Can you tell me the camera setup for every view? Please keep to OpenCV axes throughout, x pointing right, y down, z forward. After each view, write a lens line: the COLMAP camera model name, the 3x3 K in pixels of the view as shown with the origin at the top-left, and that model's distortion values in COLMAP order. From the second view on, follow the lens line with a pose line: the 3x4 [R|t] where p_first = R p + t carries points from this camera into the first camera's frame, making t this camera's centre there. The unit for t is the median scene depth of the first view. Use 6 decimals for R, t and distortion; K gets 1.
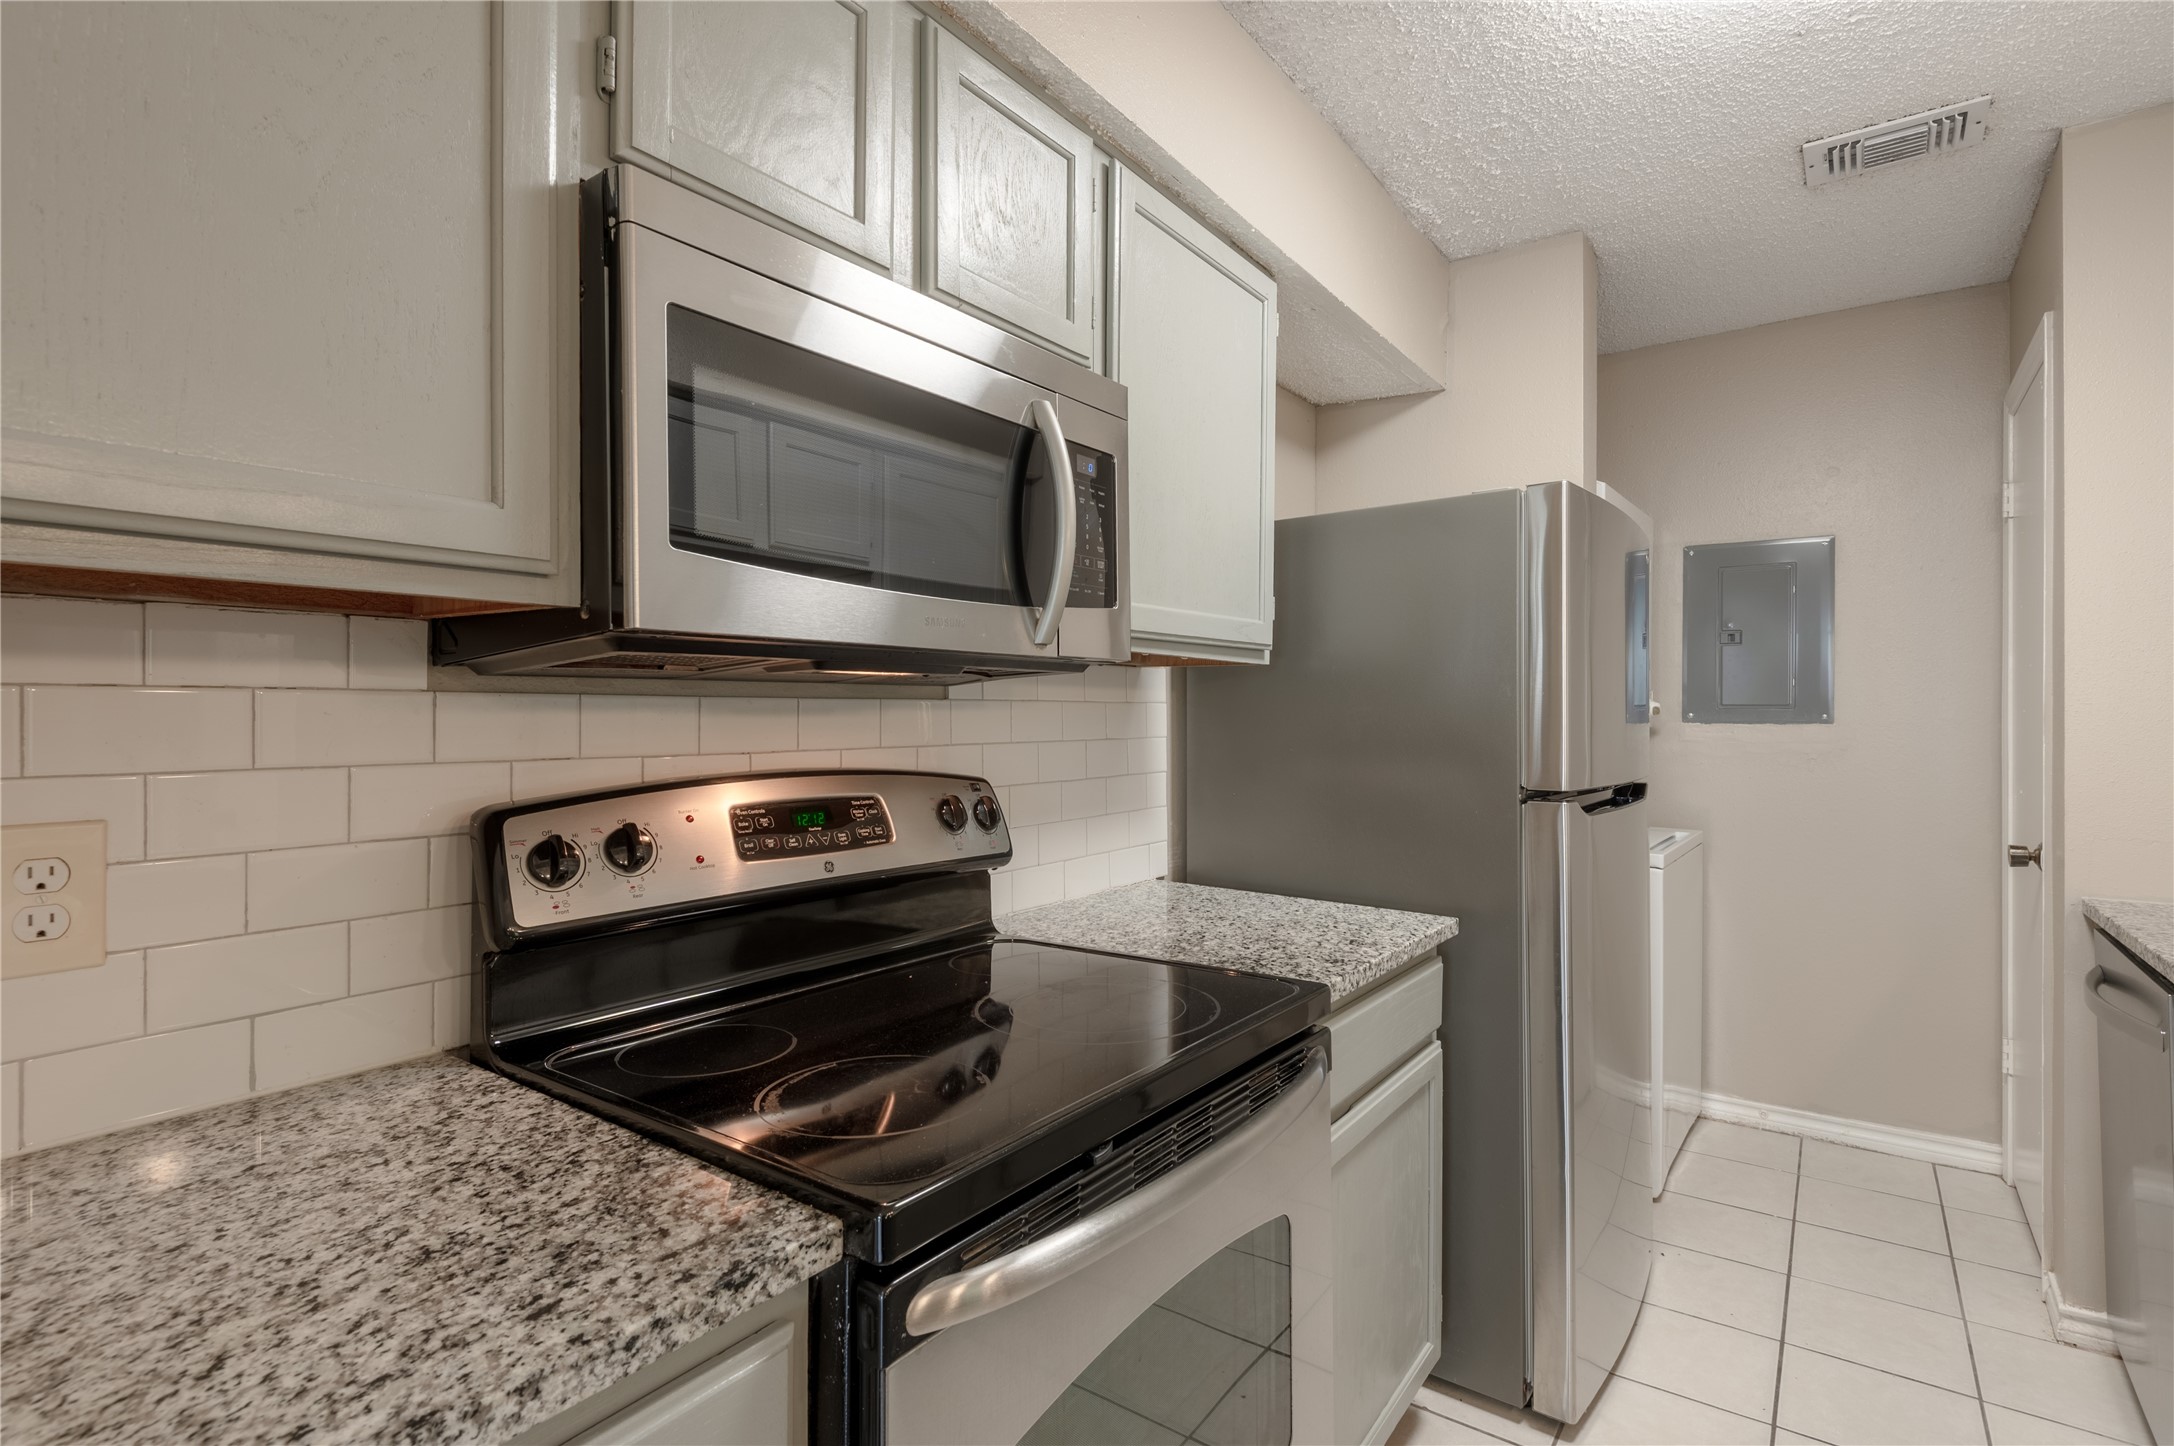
lens RADIAL K [[1029.2, 0, 1087.0], [0, 1029.2, 723.0], [0, 0, 1]] dist [0.000059, -0.000029]
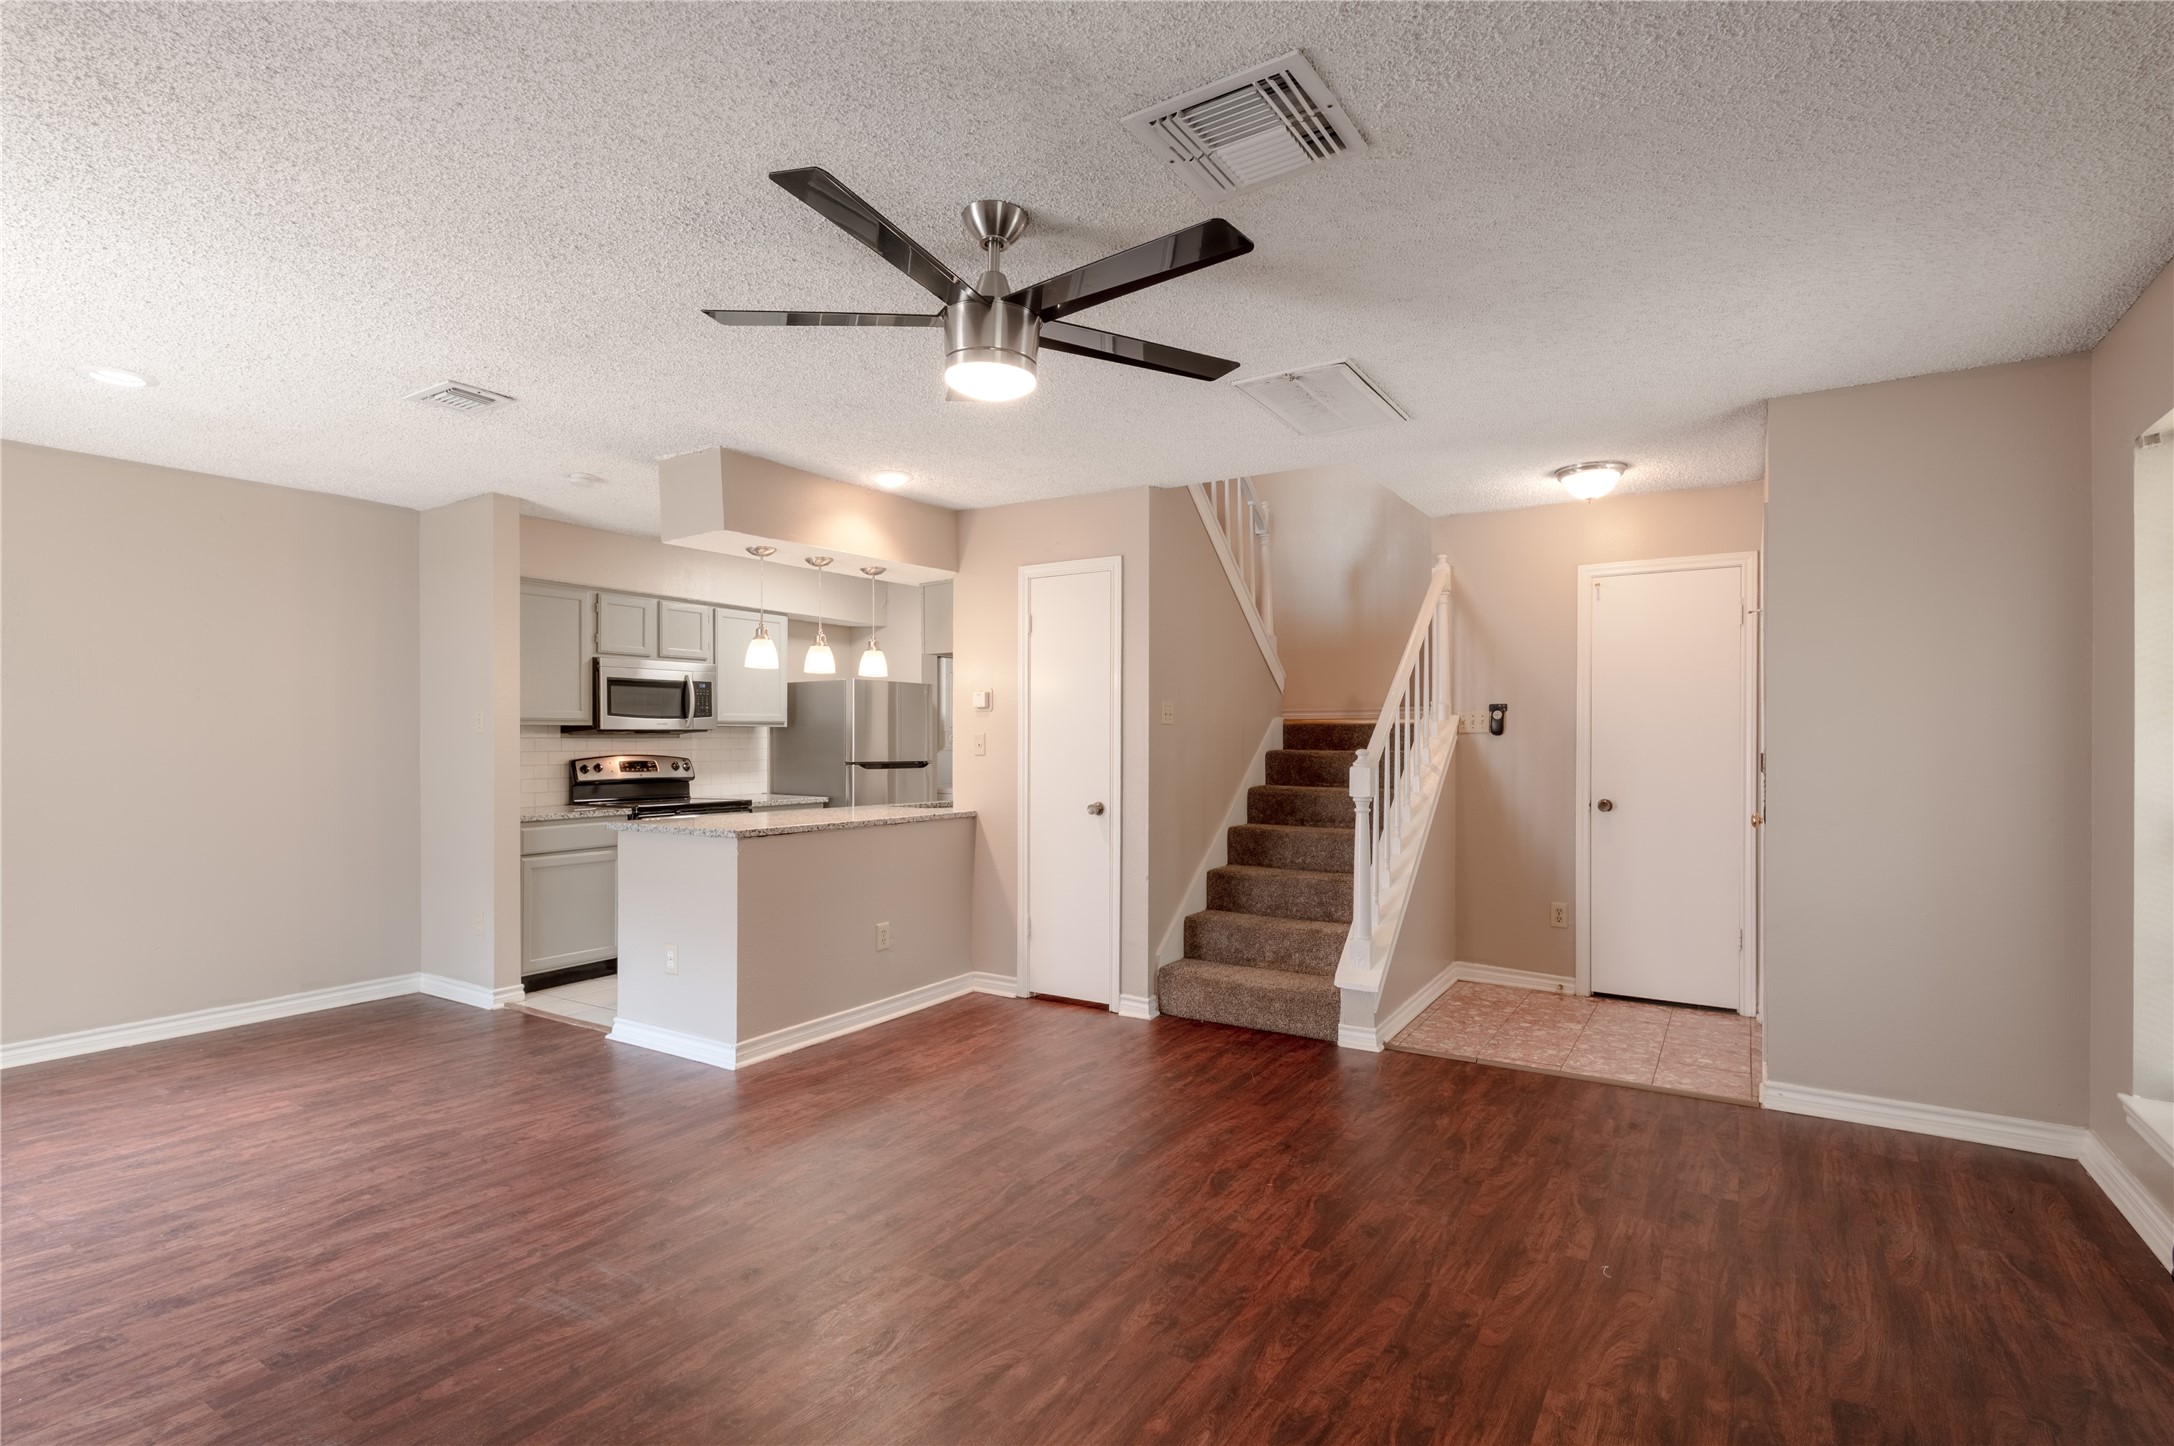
lens RADIAL K [[992.2, 0, 1087.0], [0, 992.2, 723.0], [0, 0, 1]] dist [-0.001643, -0.000670]
pose [[0.998088, 0.001012, 0.061802, 1.661413], [0.000427, 0.999729, -0.023257, 0.011177], [-0.061809, 0.023239, 0.997817, -4.042938]]
